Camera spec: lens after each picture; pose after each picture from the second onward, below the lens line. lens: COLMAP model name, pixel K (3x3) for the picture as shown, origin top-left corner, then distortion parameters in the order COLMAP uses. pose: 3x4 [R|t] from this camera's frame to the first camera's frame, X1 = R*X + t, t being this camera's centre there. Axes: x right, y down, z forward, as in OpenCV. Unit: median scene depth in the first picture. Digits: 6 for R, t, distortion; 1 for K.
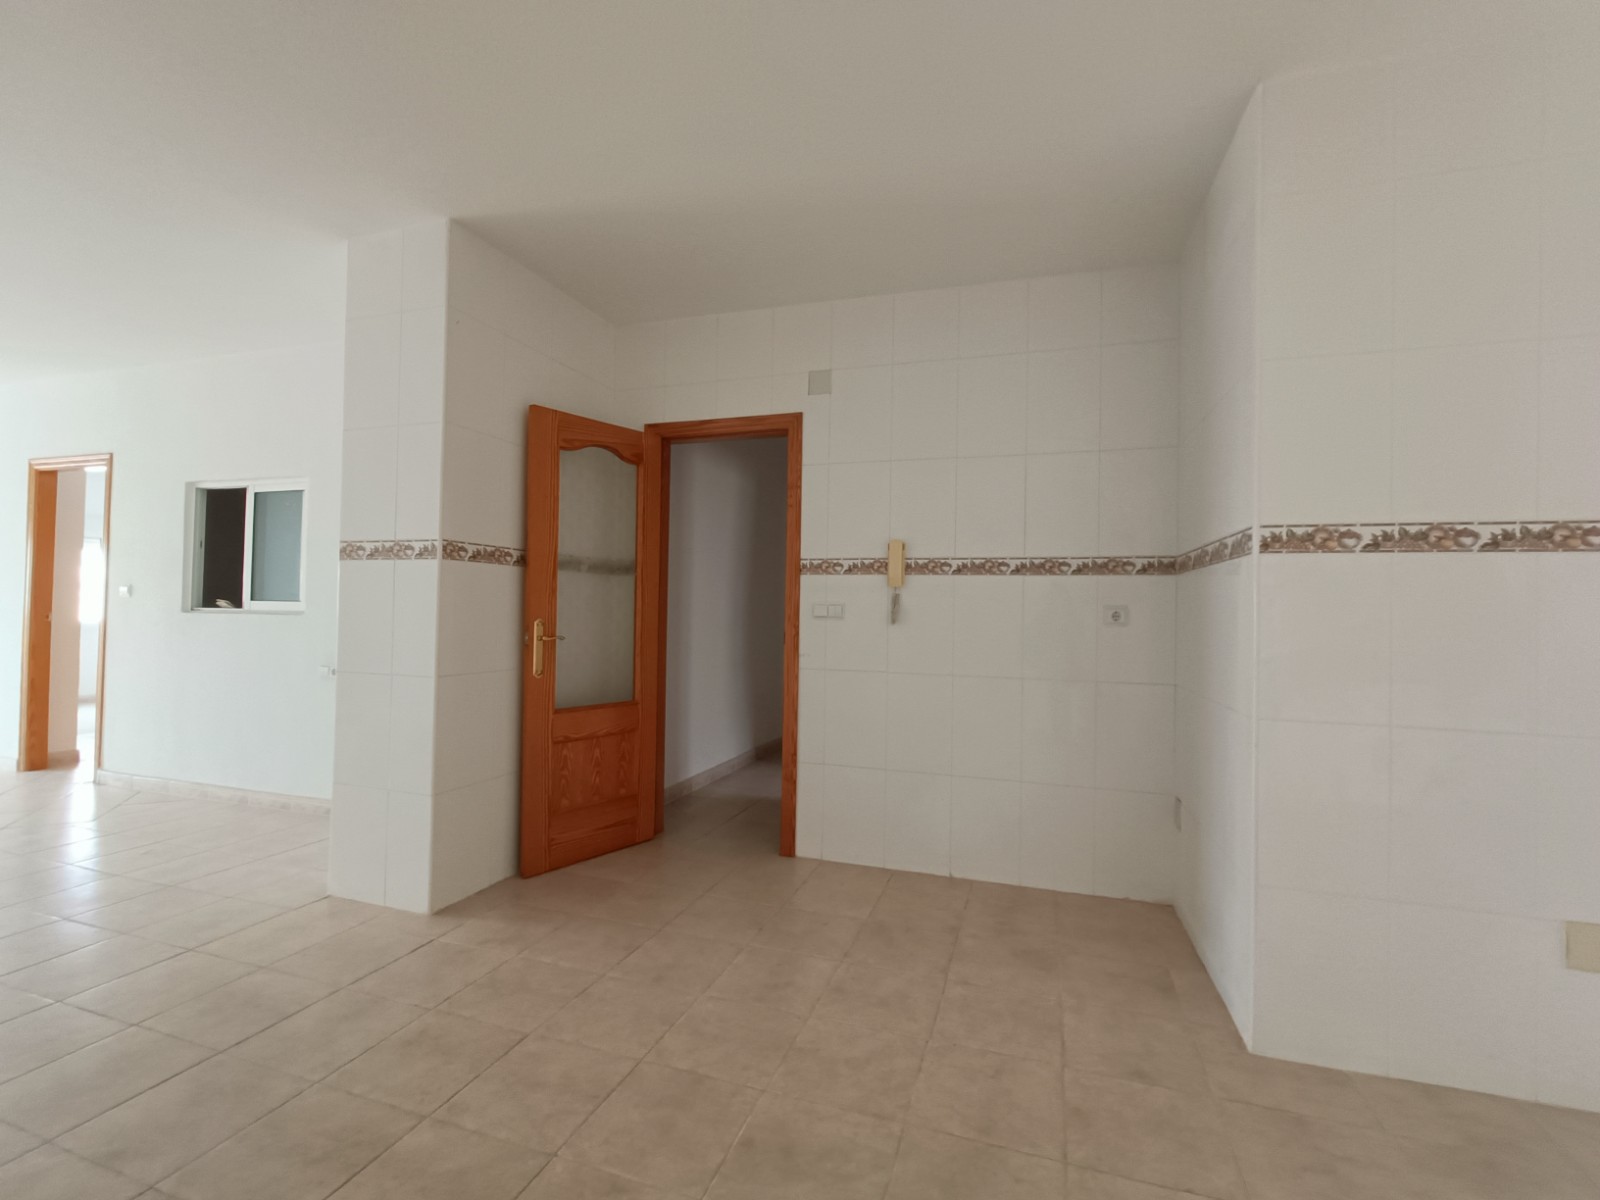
lens RADIAL K [[716.7, 0, 805.3], [0, 716.7, 600.1], [0, 0, 1]] dist [0.001766, 0.000294]
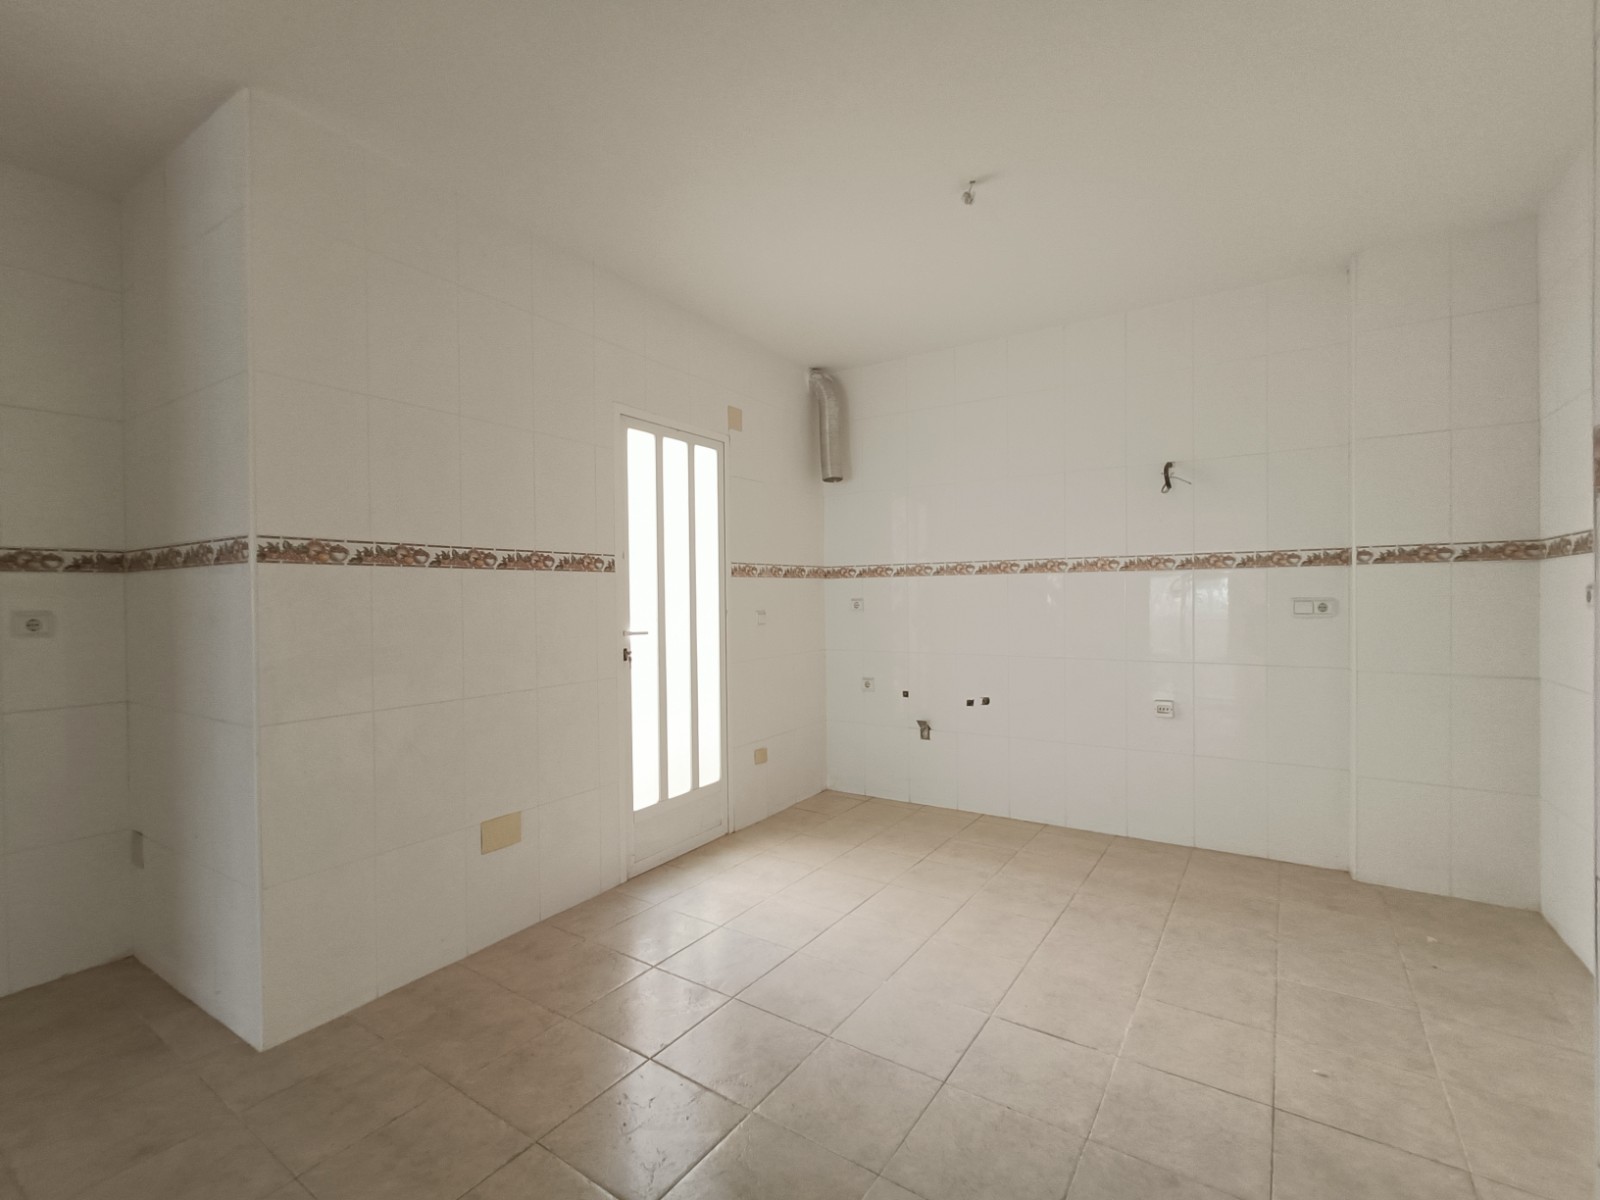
lens RADIAL K [[716.7, 0, 805.3], [0, 716.7, 600.1], [0, 0, 1]] dist [0.001766, 0.000294]
pose [[0.264093, -0.026836, 0.964124, -0.084849], [-0.003071, 0.999584, 0.028665, -0.026618], [-0.964492, -0.010530, 0.263901, -0.008280]]
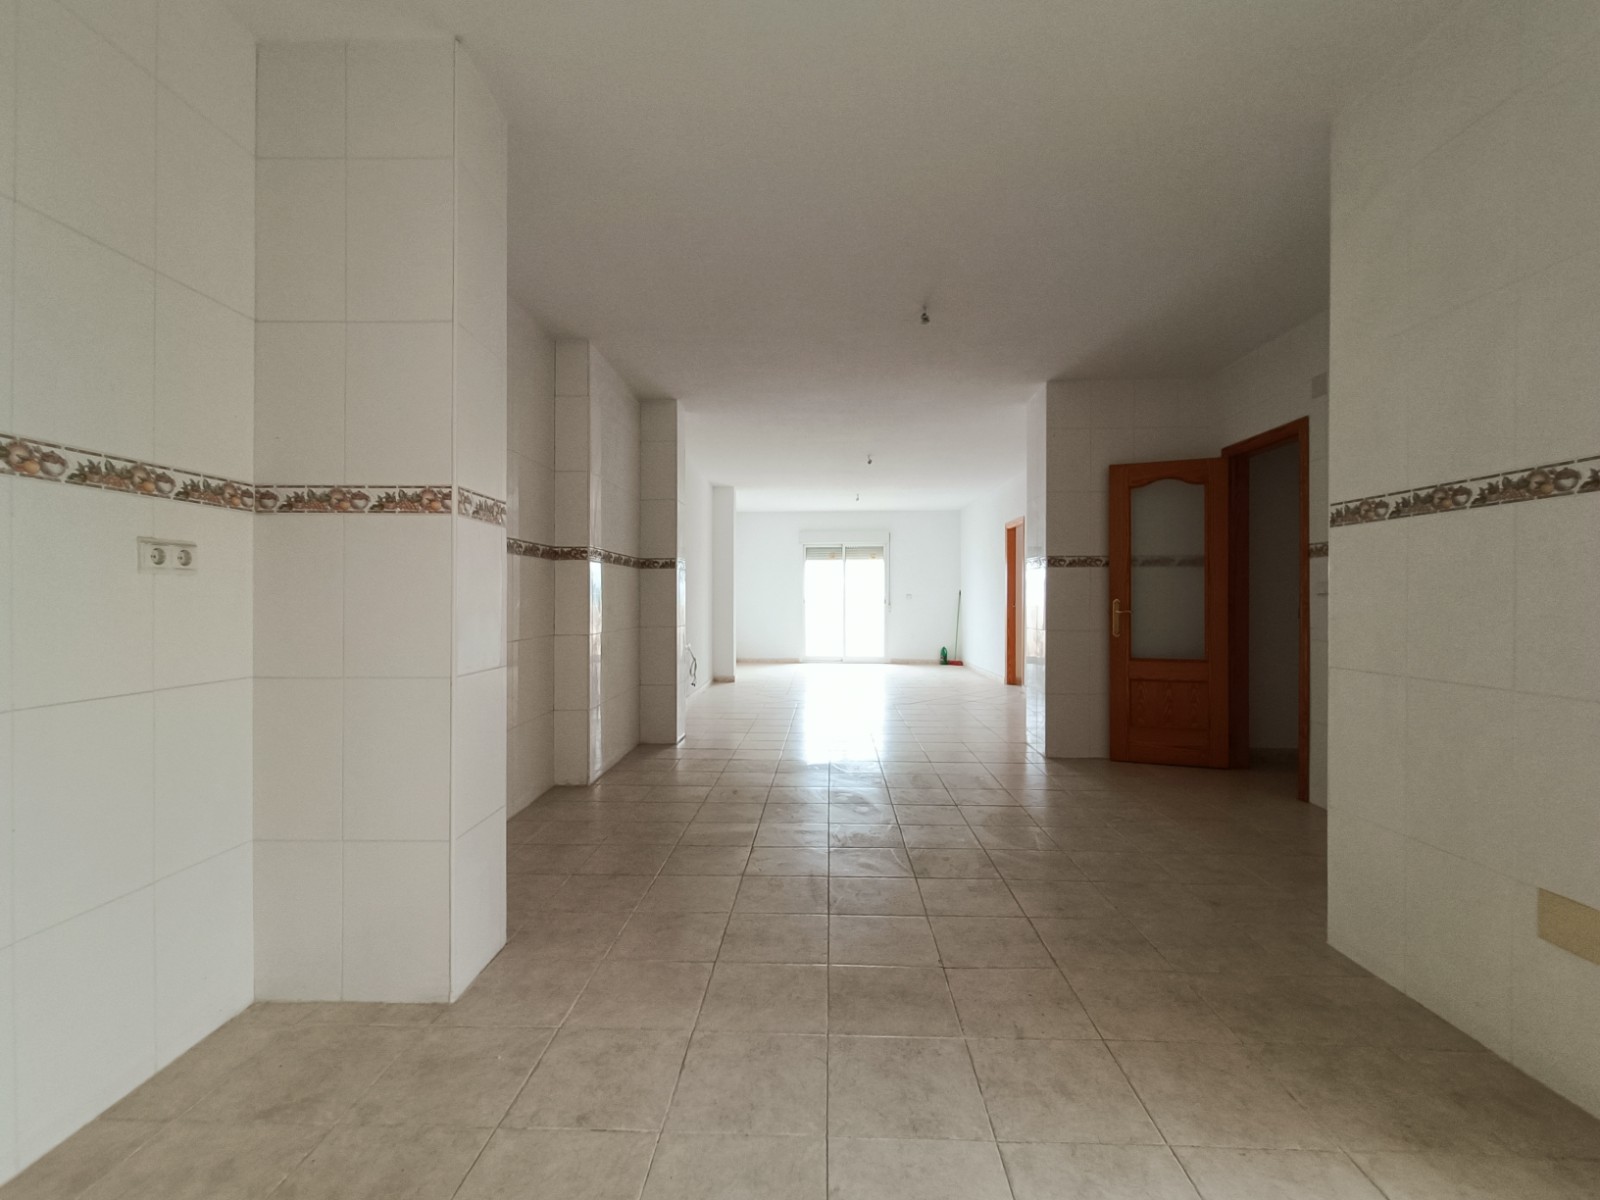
lens RADIAL K [[716.7, 0, 805.3], [0, 716.7, 600.1], [0, 0, 1]] dist [0.001766, 0.000294]
pose [[0.285460, -0.016504, -0.958248, 0.927282], [0.020128, 0.999734, -0.011223, 0.031017], [0.958179, -0.016084, 0.285717, -0.108011]]
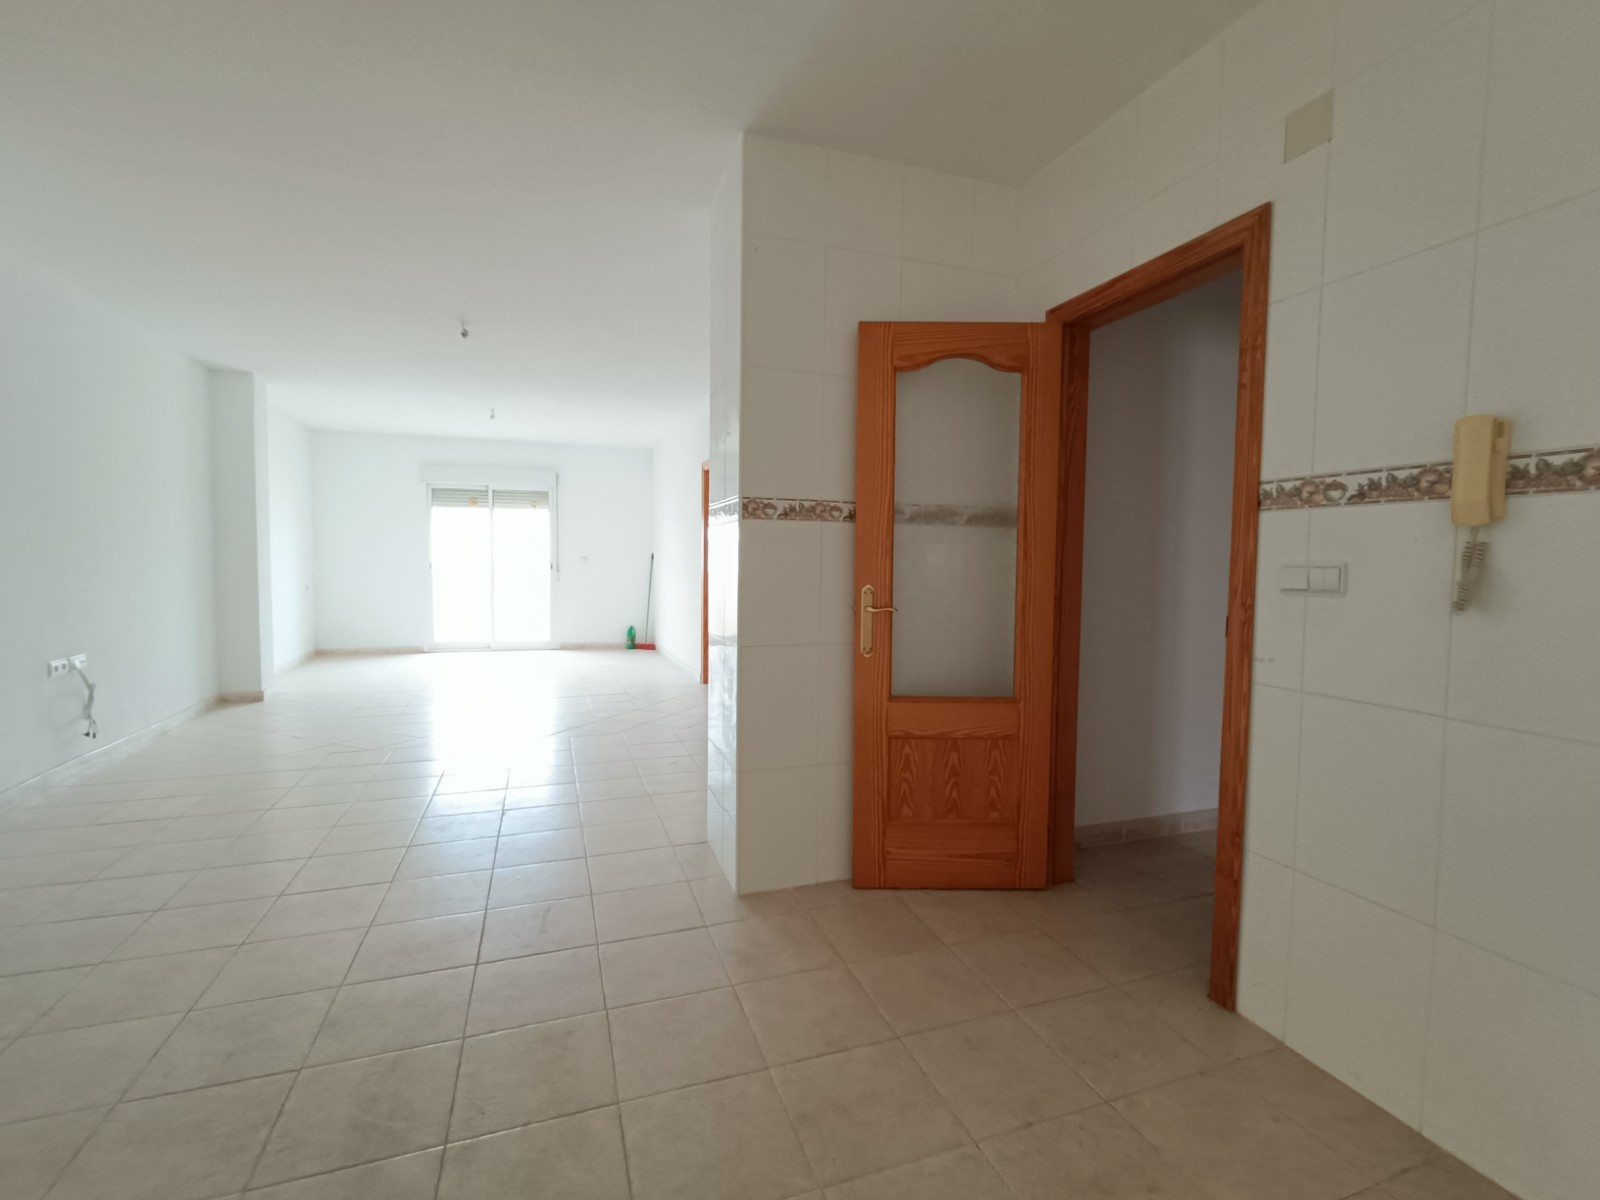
lens RADIAL K [[716.7, 0, 805.3], [0, 716.7, 600.1], [0, 0, 1]] dist [0.001766, 0.000294]
pose [[0.621759, 0.034142, -0.782464, 0.222208], [0.011398, 0.998549, 0.052628, -0.000856], [0.783126, -0.041640, 0.620468, 0.422691]]
